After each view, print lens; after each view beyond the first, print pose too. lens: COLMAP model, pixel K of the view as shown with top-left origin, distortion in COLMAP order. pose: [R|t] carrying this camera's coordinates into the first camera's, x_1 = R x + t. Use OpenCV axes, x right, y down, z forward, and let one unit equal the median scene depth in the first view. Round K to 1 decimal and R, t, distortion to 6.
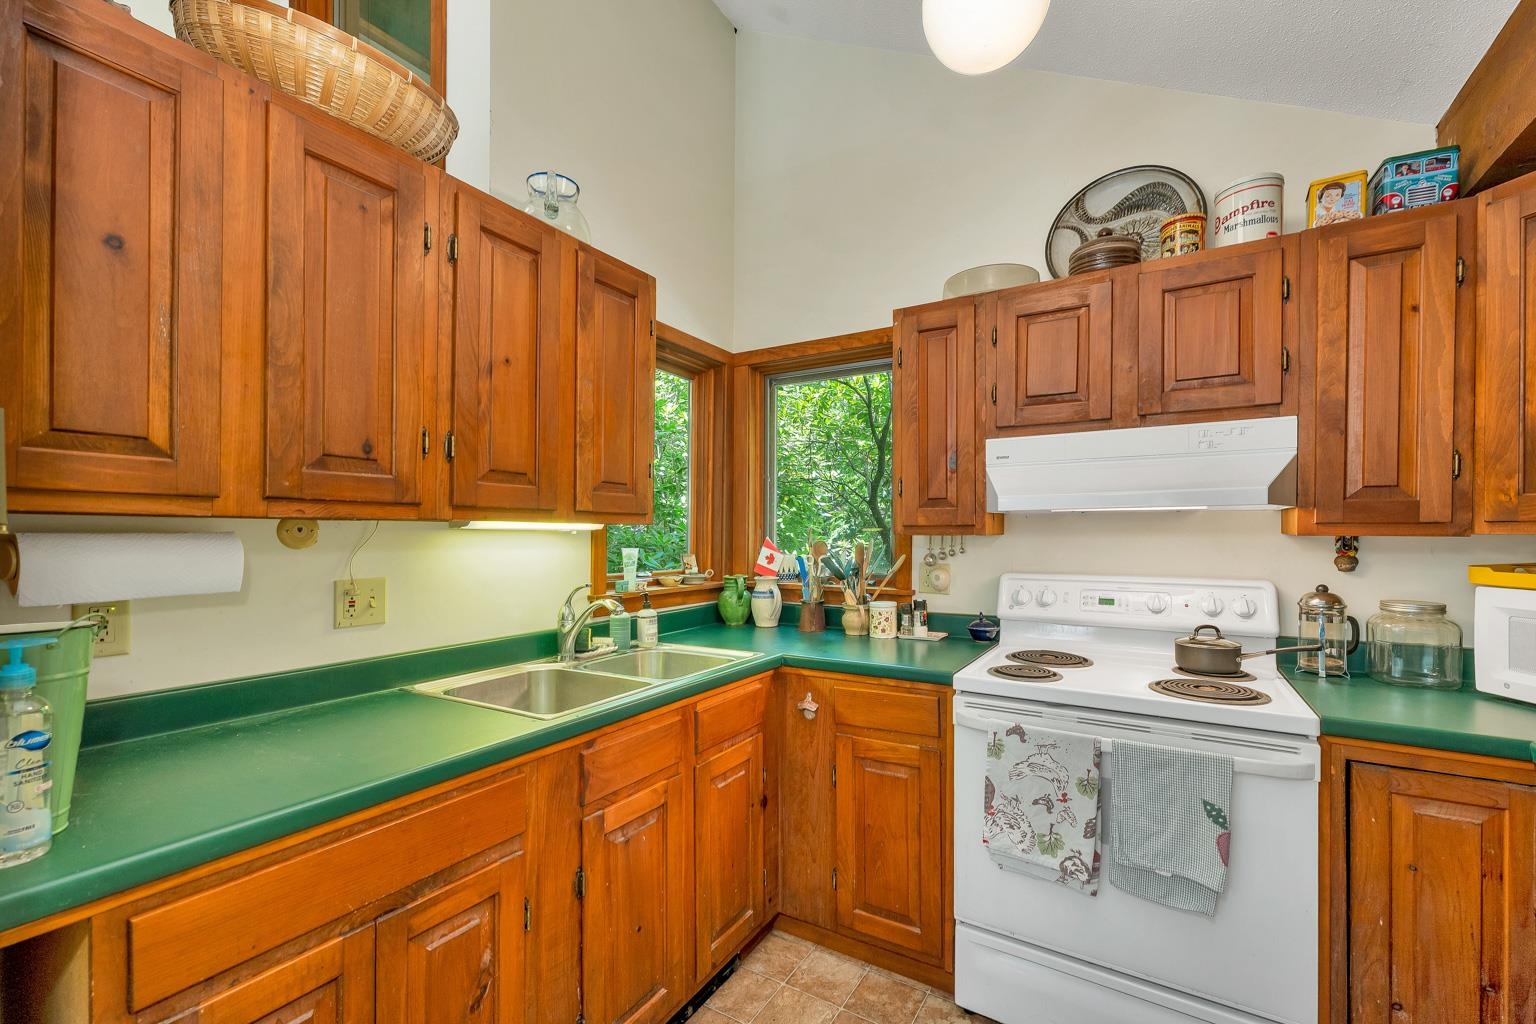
lens RADIAL K [[634.6, 0, 776.0], [0, 634.6, 534.7], [0, 0, 1]] dist [0.000102, -0.000186]
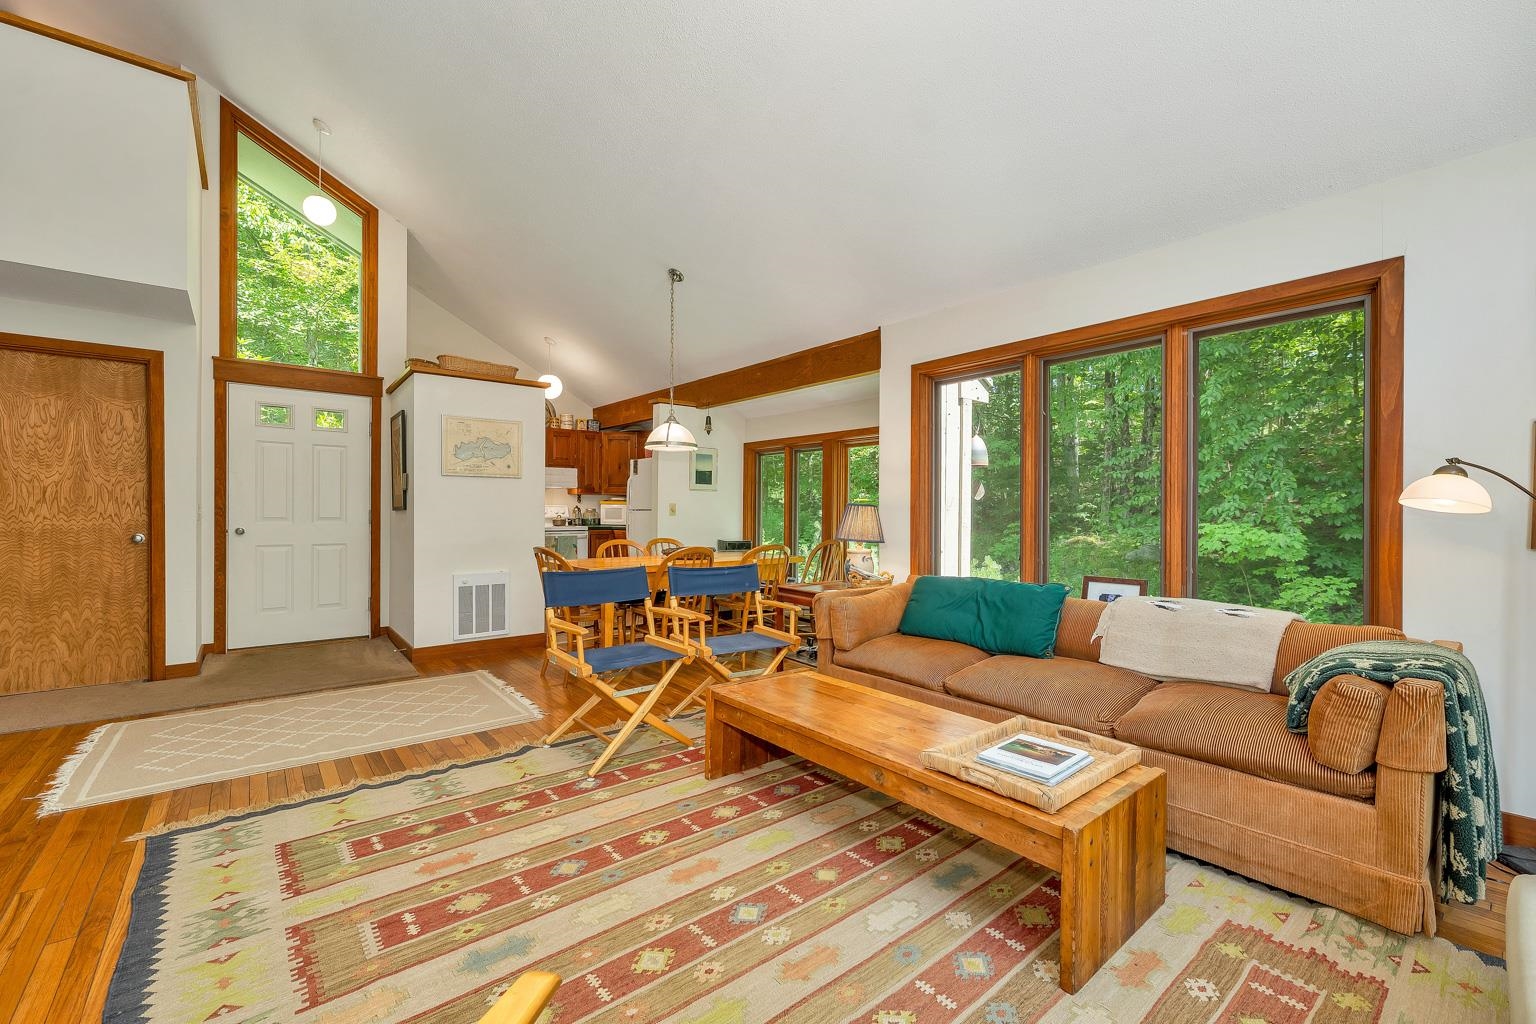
lens RADIAL K [[631.6, 0, 766.9], [0, 631.6, 516.1], [0, 0, 1]] dist [0.002053, 0.000065]
pose [[0.333475, -0.008135, 0.942724, -2.872491], [-0.004028, 0.999941, 0.010054, 0.102909], [-0.942751, -0.007150, 0.333422, -1.738010]]
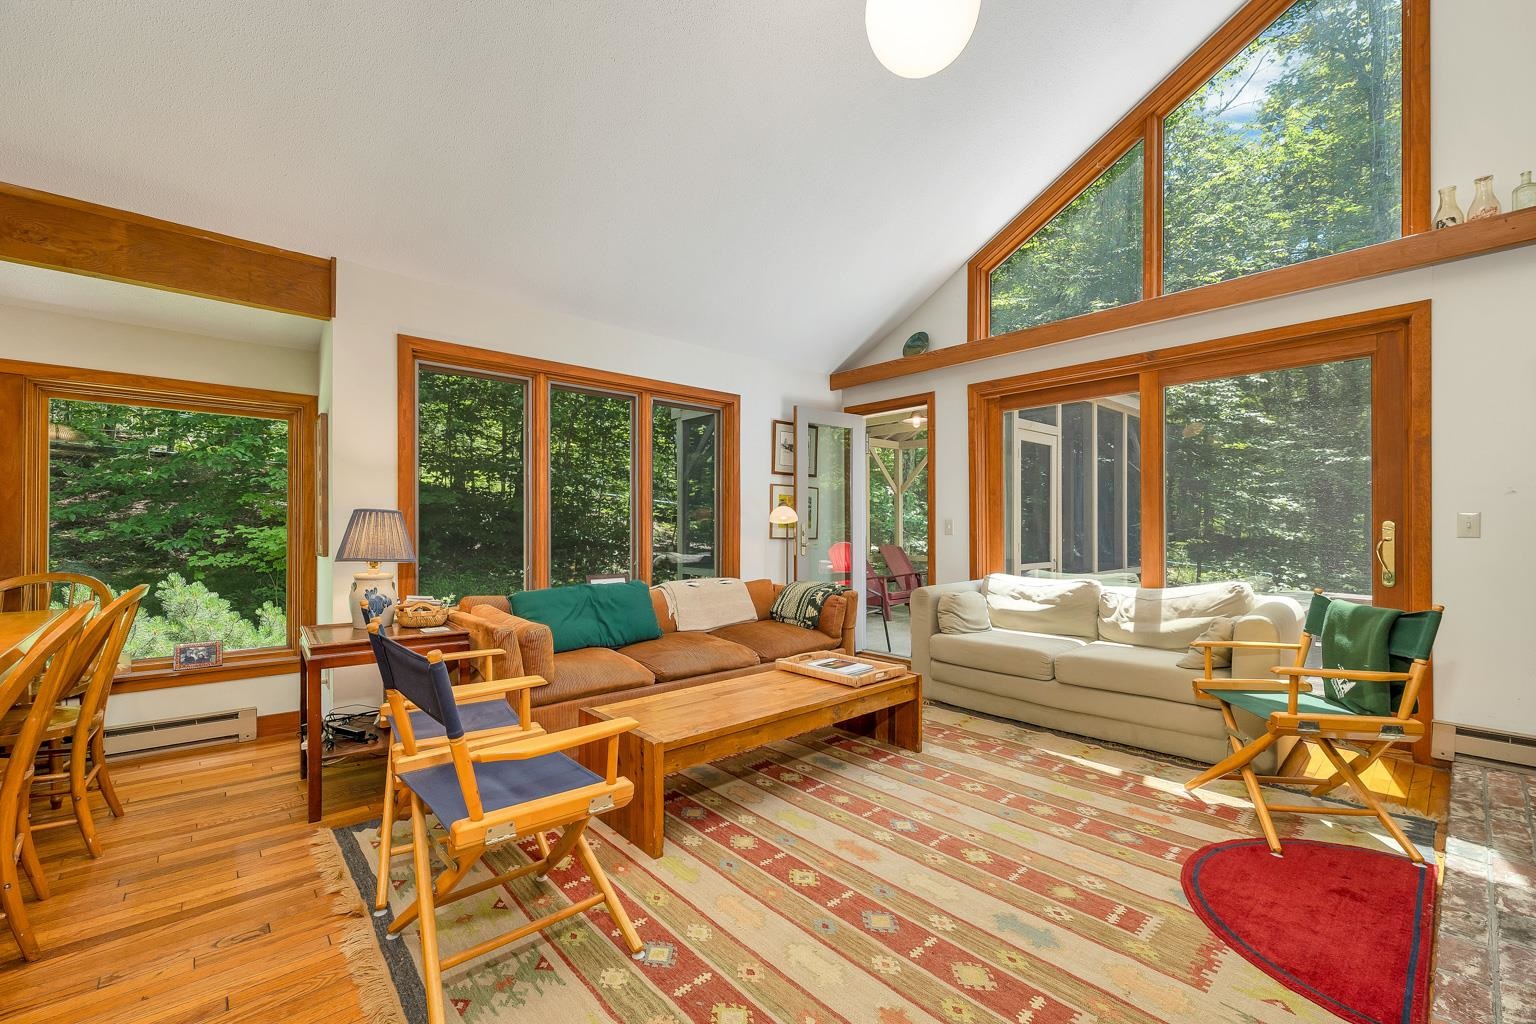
lens RADIAL K [[633.7, 0, 768.3], [0, 633.7, 526.3], [0, 0, 1]] dist [0.000531, 0.000151]
pose [[-0.956754, -0.008323, 0.290779, -2.051866], [-0.008190, 0.999965, 0.001673, 0.111453], [-0.290783, -0.000780, -0.956789, -0.013286]]
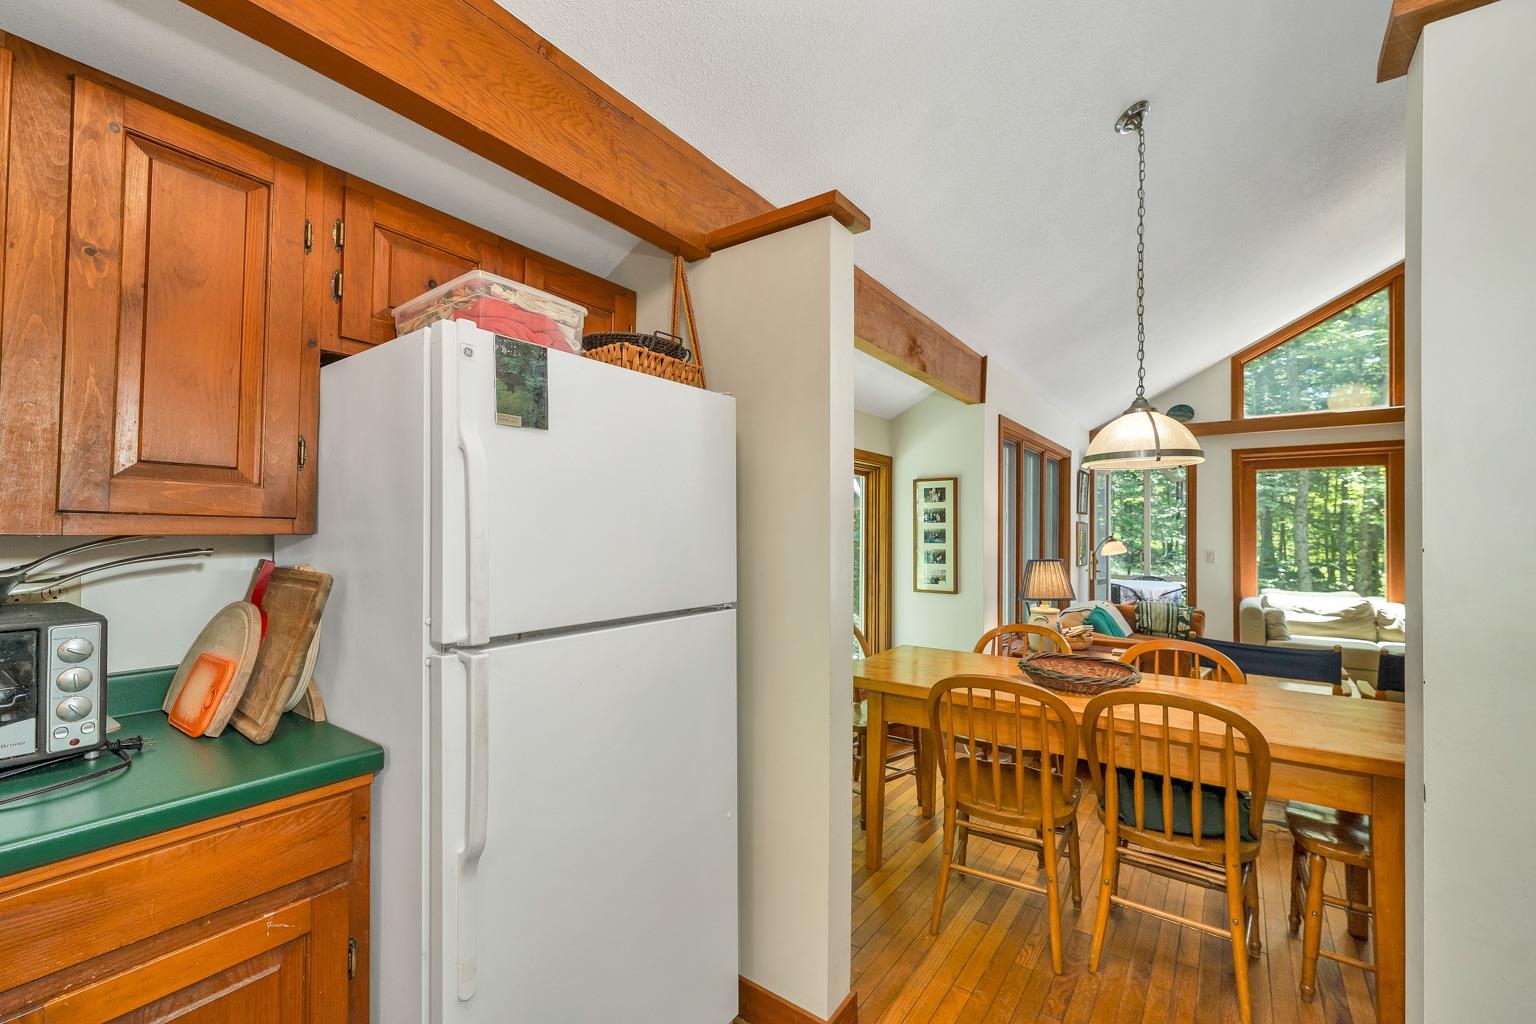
lens RADIAL K [[633.7, 0, 768.3], [0, 633.7, 526.3], [0, 0, 1]] dist [0.000531, 0.000151]
pose [[-0.996158, -0.013625, 0.086511, 0.144013], [-0.014132, 0.999886, -0.005254, -0.005671], [-0.086430, -0.006457, -0.996237, 0.895017]]
